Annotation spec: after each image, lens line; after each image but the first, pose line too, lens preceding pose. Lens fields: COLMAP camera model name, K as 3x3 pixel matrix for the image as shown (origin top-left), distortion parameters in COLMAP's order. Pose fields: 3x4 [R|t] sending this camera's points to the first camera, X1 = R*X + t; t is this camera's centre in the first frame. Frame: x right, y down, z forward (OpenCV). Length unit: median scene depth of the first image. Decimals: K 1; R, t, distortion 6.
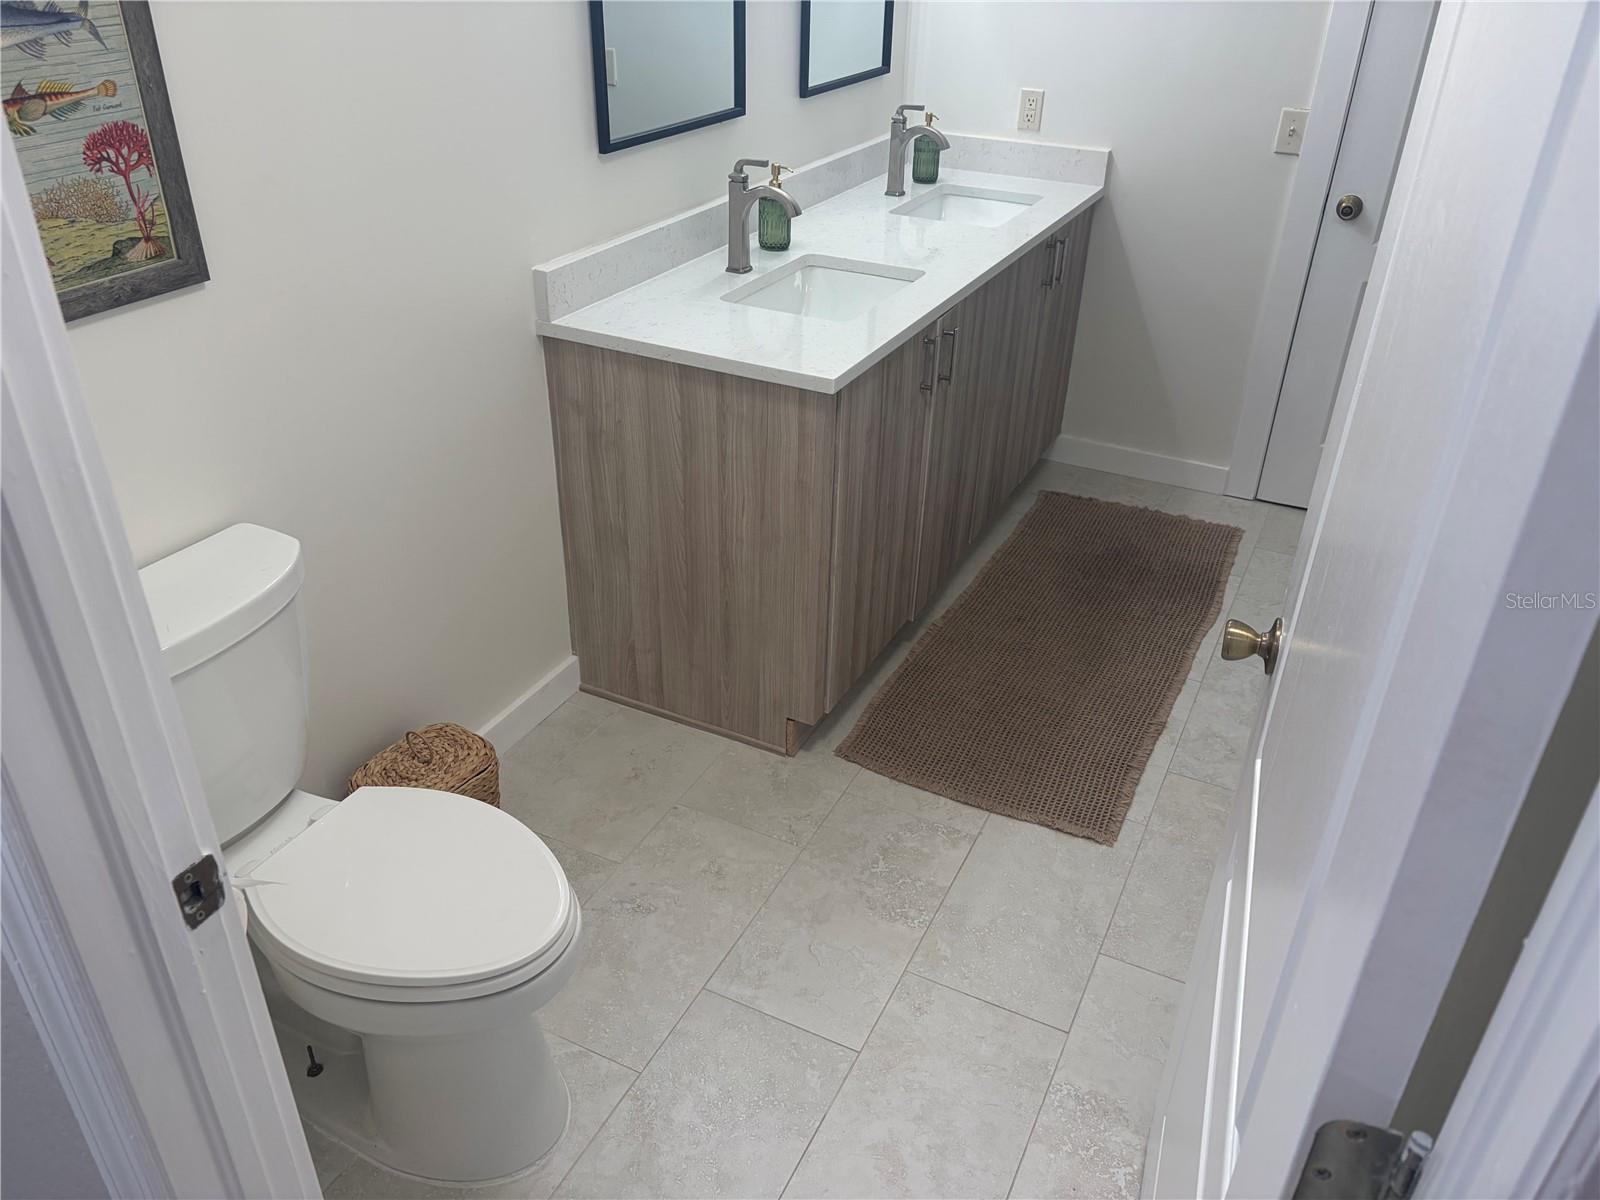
lens RADIAL K [[1219.6, 0, 802.7], [0, 1219.6, 608.3], [0, 0, 1]] dist [0.047195, -0.049738]
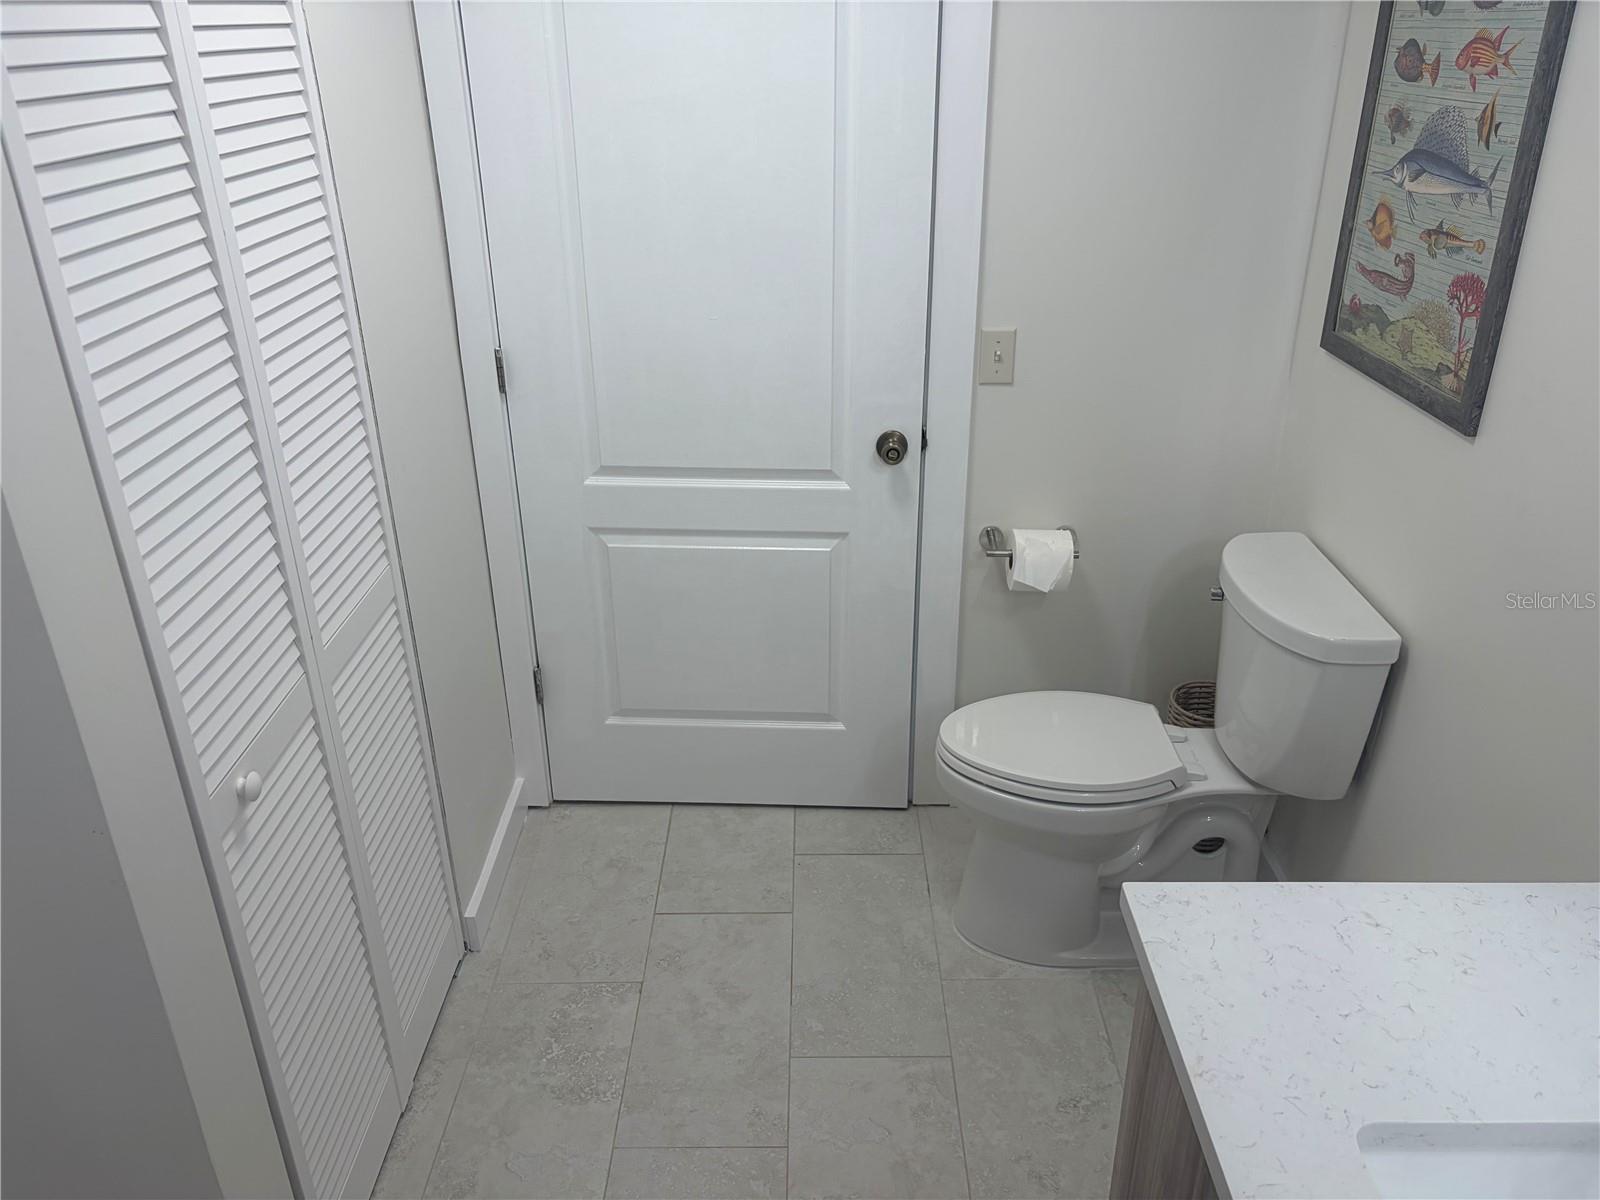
lens RADIAL K [[1219.6, 0, 802.7], [0, 1219.6, 608.3], [0, 0, 1]] dist [0.047195, -0.049738]
pose [[-0.900411, 0.178345, -0.396804, 0.247490], [-0.230514, 0.577953, 0.782837, -0.457718], [0.368949, 0.796344, -0.479284, 0.738669]]
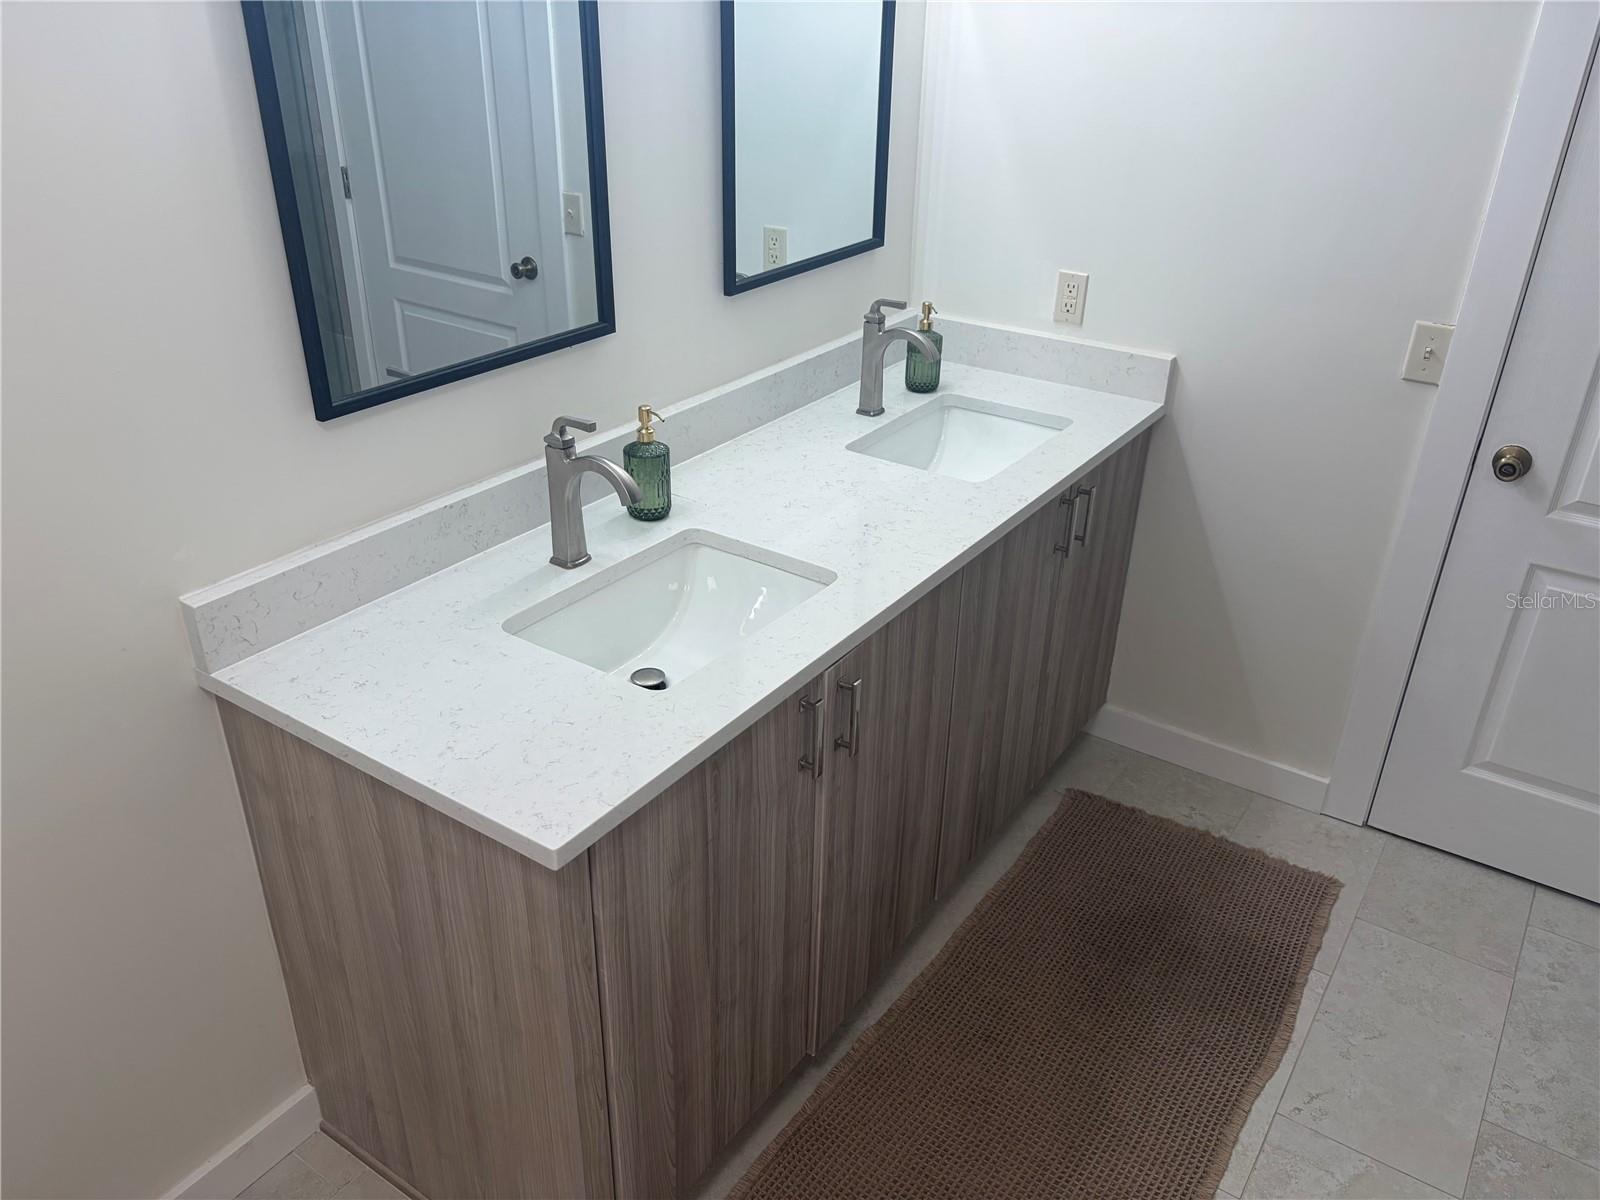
lens RADIAL K [[1216.1, 0, 793.8], [0, 1216.1, 619.3], [0, 0, 1]] dist [0.002446, 0.007246]
pose [[0.990081, 0.060123, -0.126983, 0.136363], [-0.065806, 0.996988, -0.041034, -0.184225], [0.124133, 0.048983, 0.991056, 0.274257]]
